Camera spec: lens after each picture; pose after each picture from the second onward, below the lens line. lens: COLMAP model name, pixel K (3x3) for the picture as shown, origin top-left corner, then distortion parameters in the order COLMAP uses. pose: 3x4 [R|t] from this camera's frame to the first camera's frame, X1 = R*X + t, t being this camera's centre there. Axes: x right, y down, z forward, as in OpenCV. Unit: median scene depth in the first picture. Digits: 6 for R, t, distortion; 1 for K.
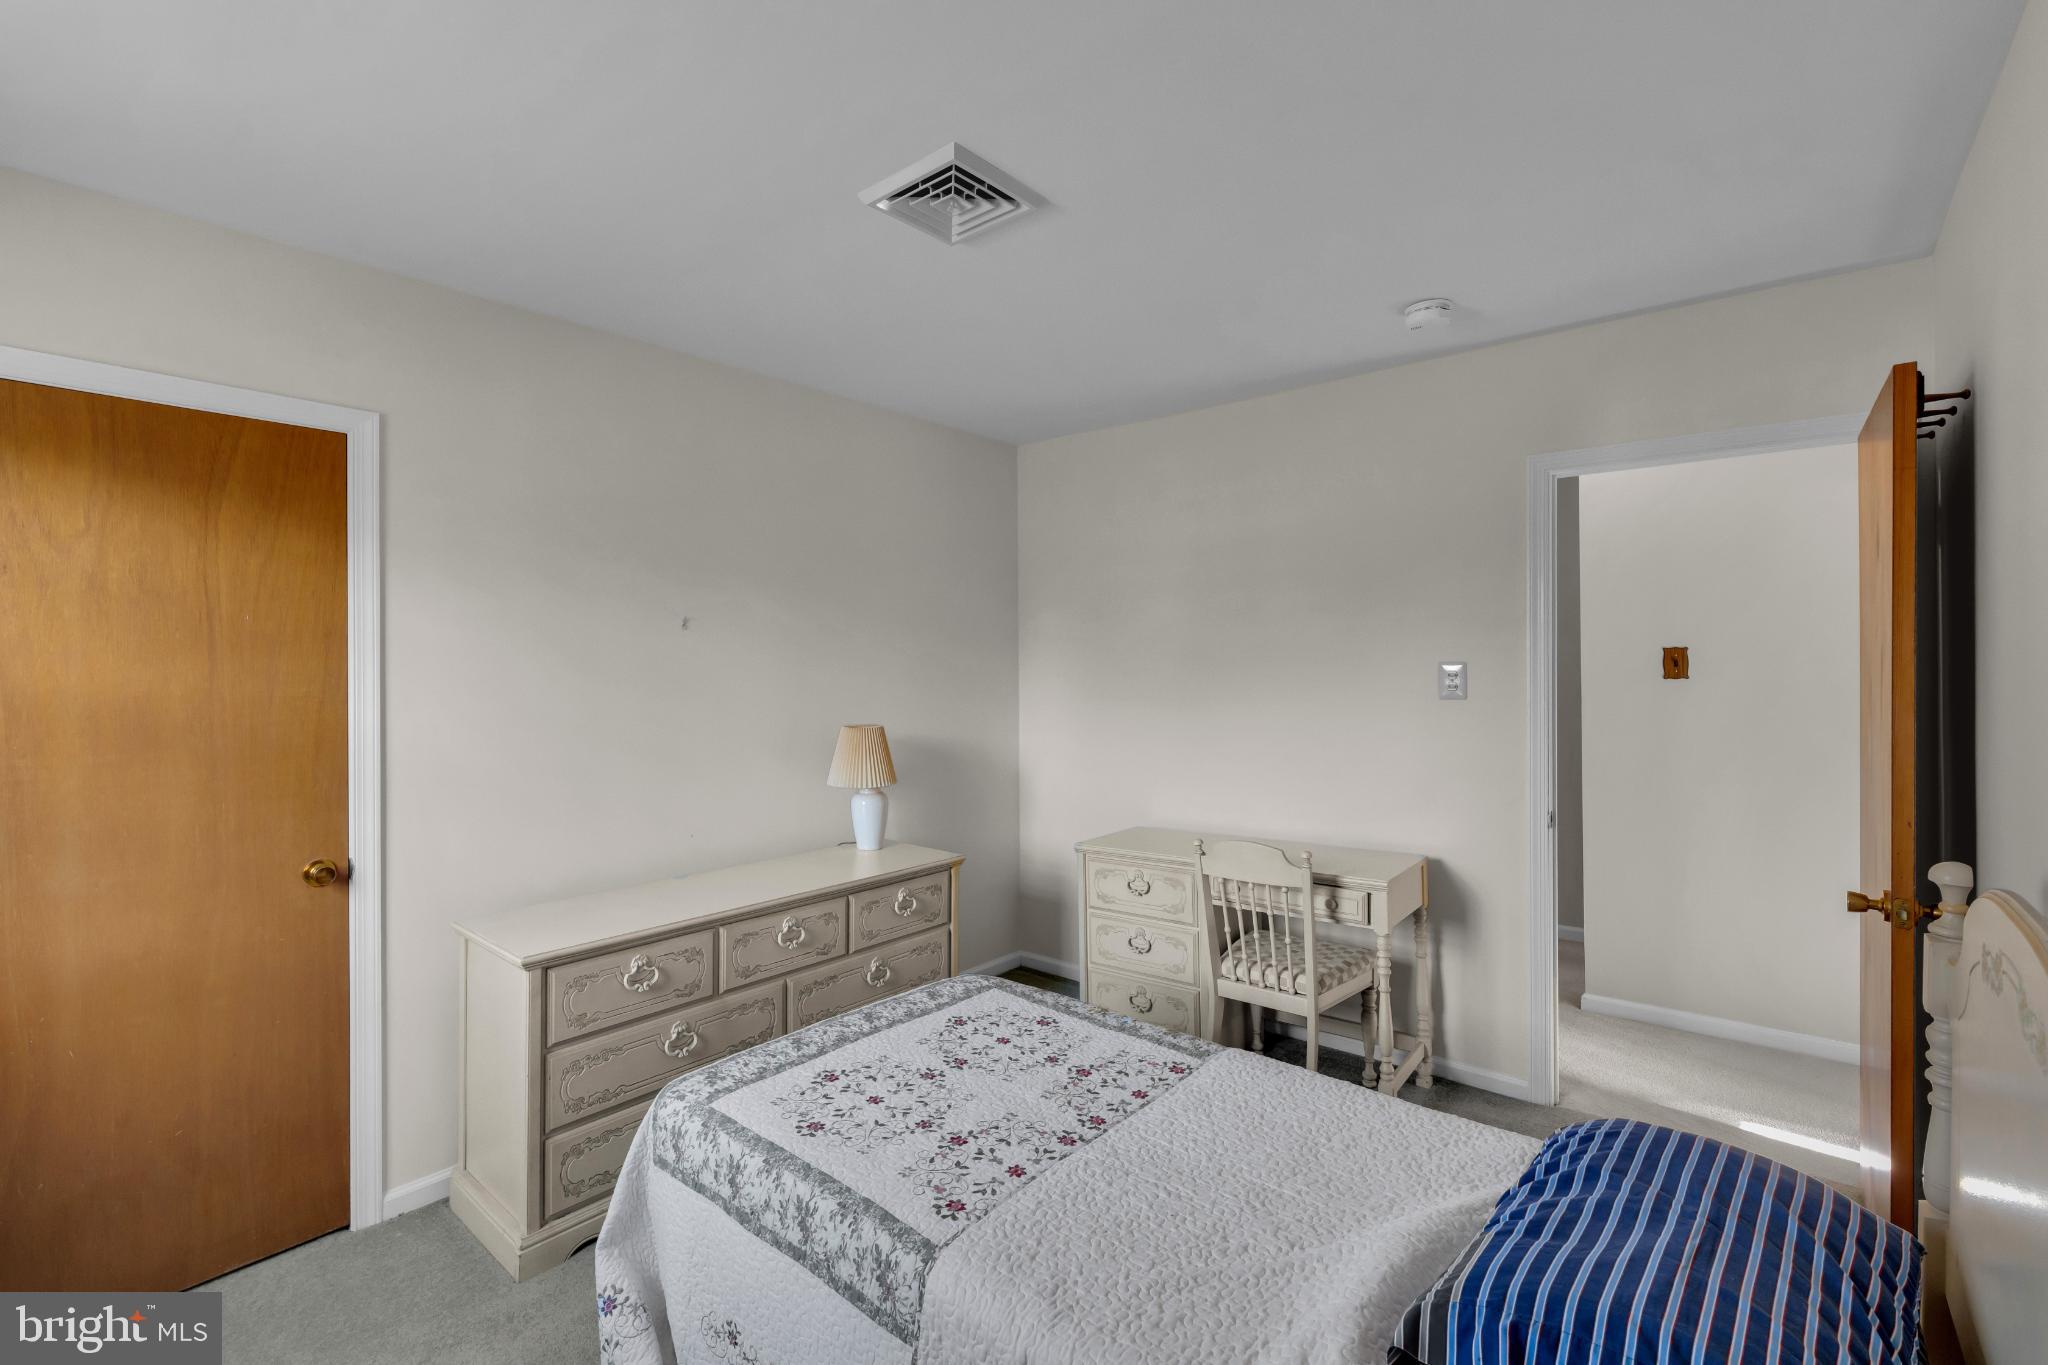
lens RADIAL K [[884.3, 0, 992.4], [0, 884.3, 674.4], [0, 0, 1]] dist [-0.000895, 0.000159]
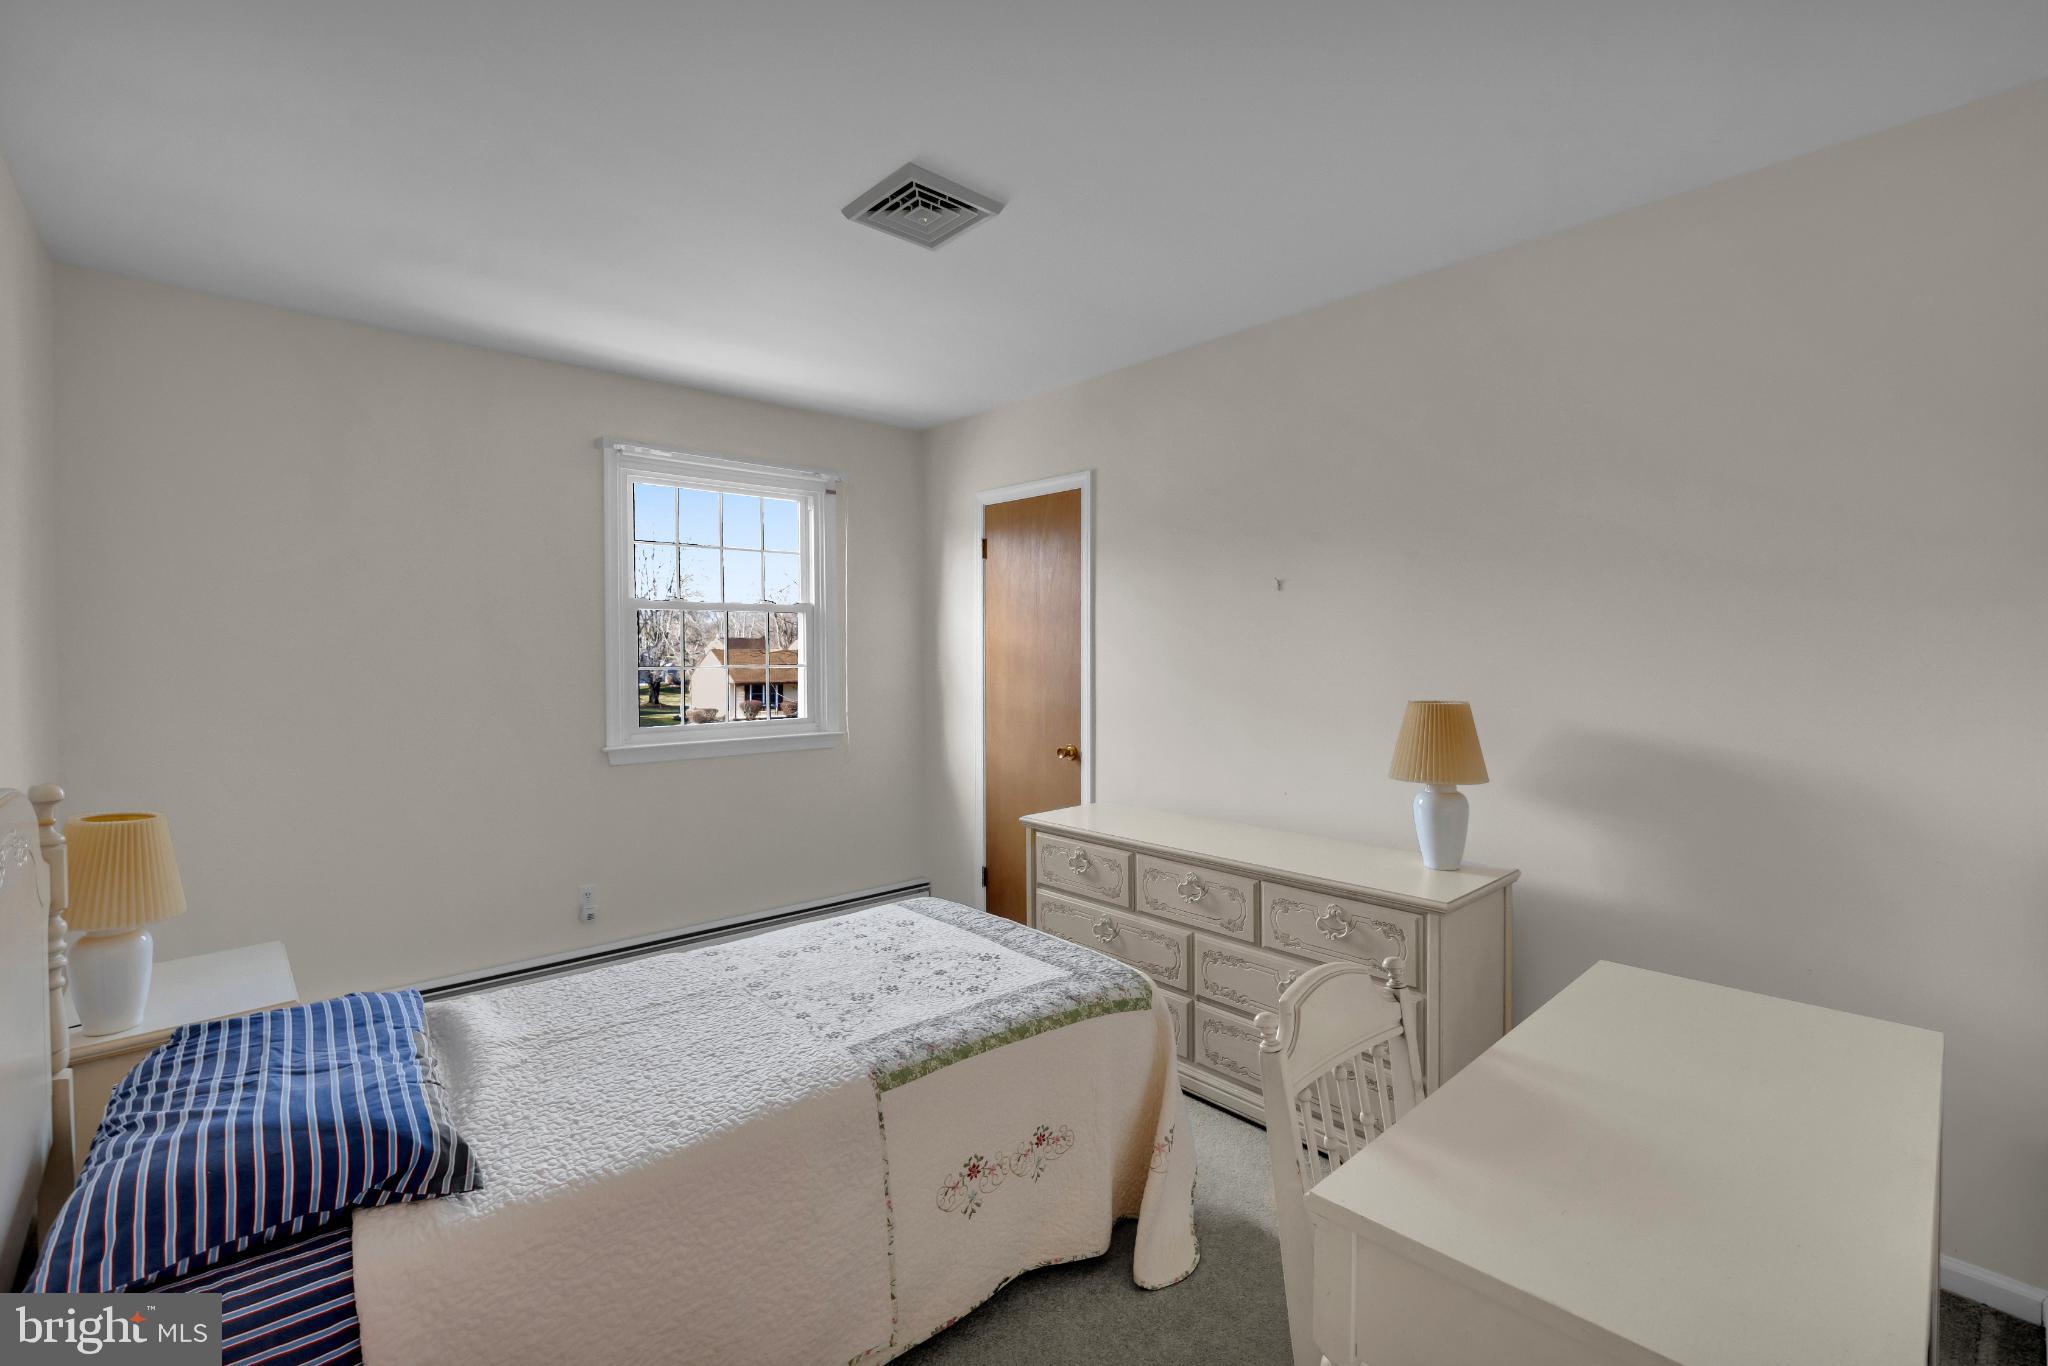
lens RADIAL K [[889.8, 0, 1025.0], [0, 889.8, 676.9], [0, 0, 1]] dist [-0.000519, 0.000162]
pose [[-0.099558, 0.038718, -0.994278, 0.976259], [-0.002498, 0.999230, 0.039161, 0.012953], [0.995029, 0.006383, -0.099385, 1.112919]]
